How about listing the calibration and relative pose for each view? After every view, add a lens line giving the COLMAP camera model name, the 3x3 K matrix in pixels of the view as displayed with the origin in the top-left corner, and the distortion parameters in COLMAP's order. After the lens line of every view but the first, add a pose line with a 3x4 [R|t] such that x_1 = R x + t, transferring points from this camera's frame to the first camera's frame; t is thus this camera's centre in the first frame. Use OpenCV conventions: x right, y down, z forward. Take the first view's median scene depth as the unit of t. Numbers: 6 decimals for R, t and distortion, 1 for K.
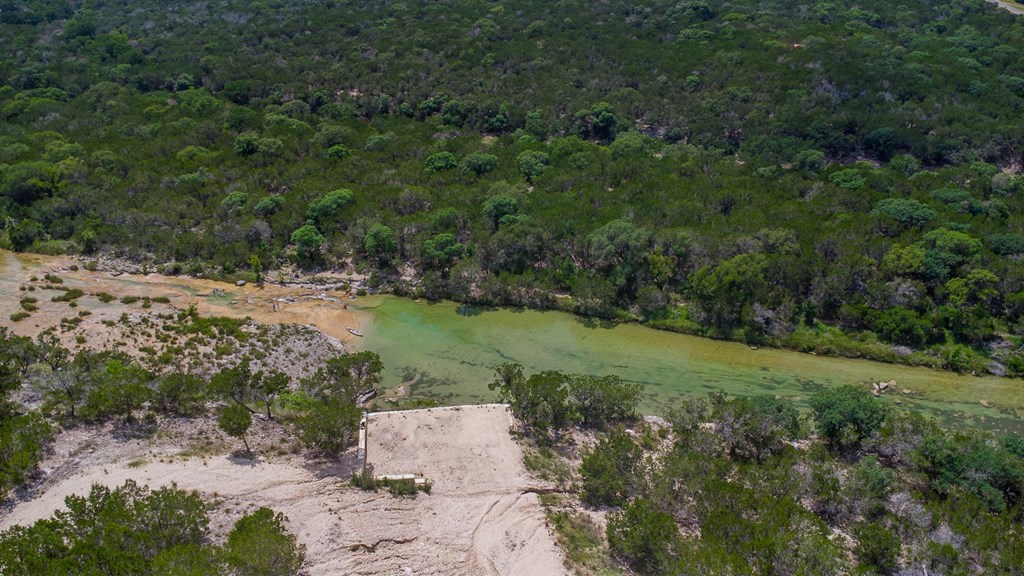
lens RADIAL K [[741.2, 0, 512.0], [0, 741.2, 288.0], [0, 0, 1]] dist [0.013471, -0.000974]
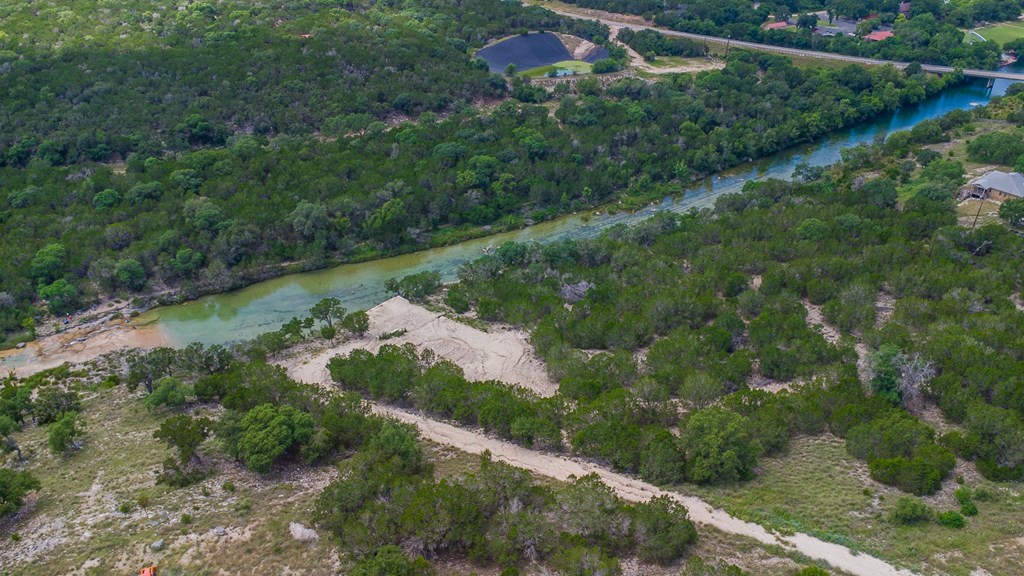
lens RADIAL K [[741.2, 0, 512.0], [0, 741.2, 288.0], [0, 0, 1]] dist [0.013471, -0.000974]
pose [[0.748024, -0.344587, 0.567204, -0.453242], [0.302263, 0.937747, 0.171077, -0.062450], [-0.590845, 0.043475, 0.805613, -0.435479]]
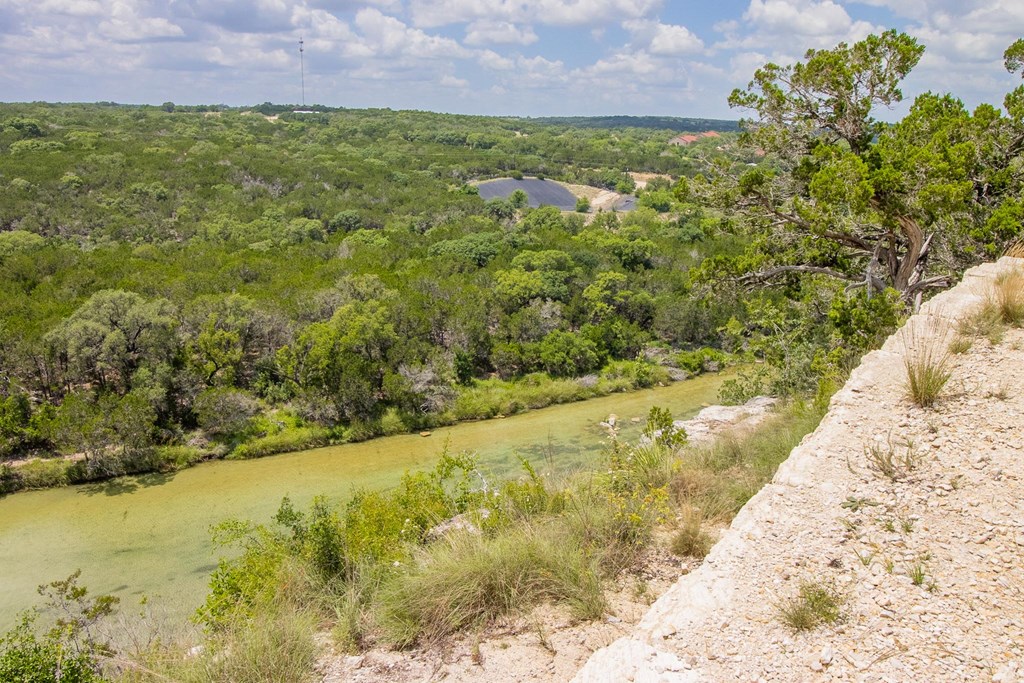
lens RADIAL K [[797.9, 0, 512.0], [0, 797.9, 341.5], [0, 0, 1]] dist [0.006514, 0.002943]
pose [[0.668408, -0.165367, 0.725179, -0.080287], [0.311405, 0.947626, -0.070935, 0.071870], [-0.675468, 0.273238, 0.684897, 0.451560]]
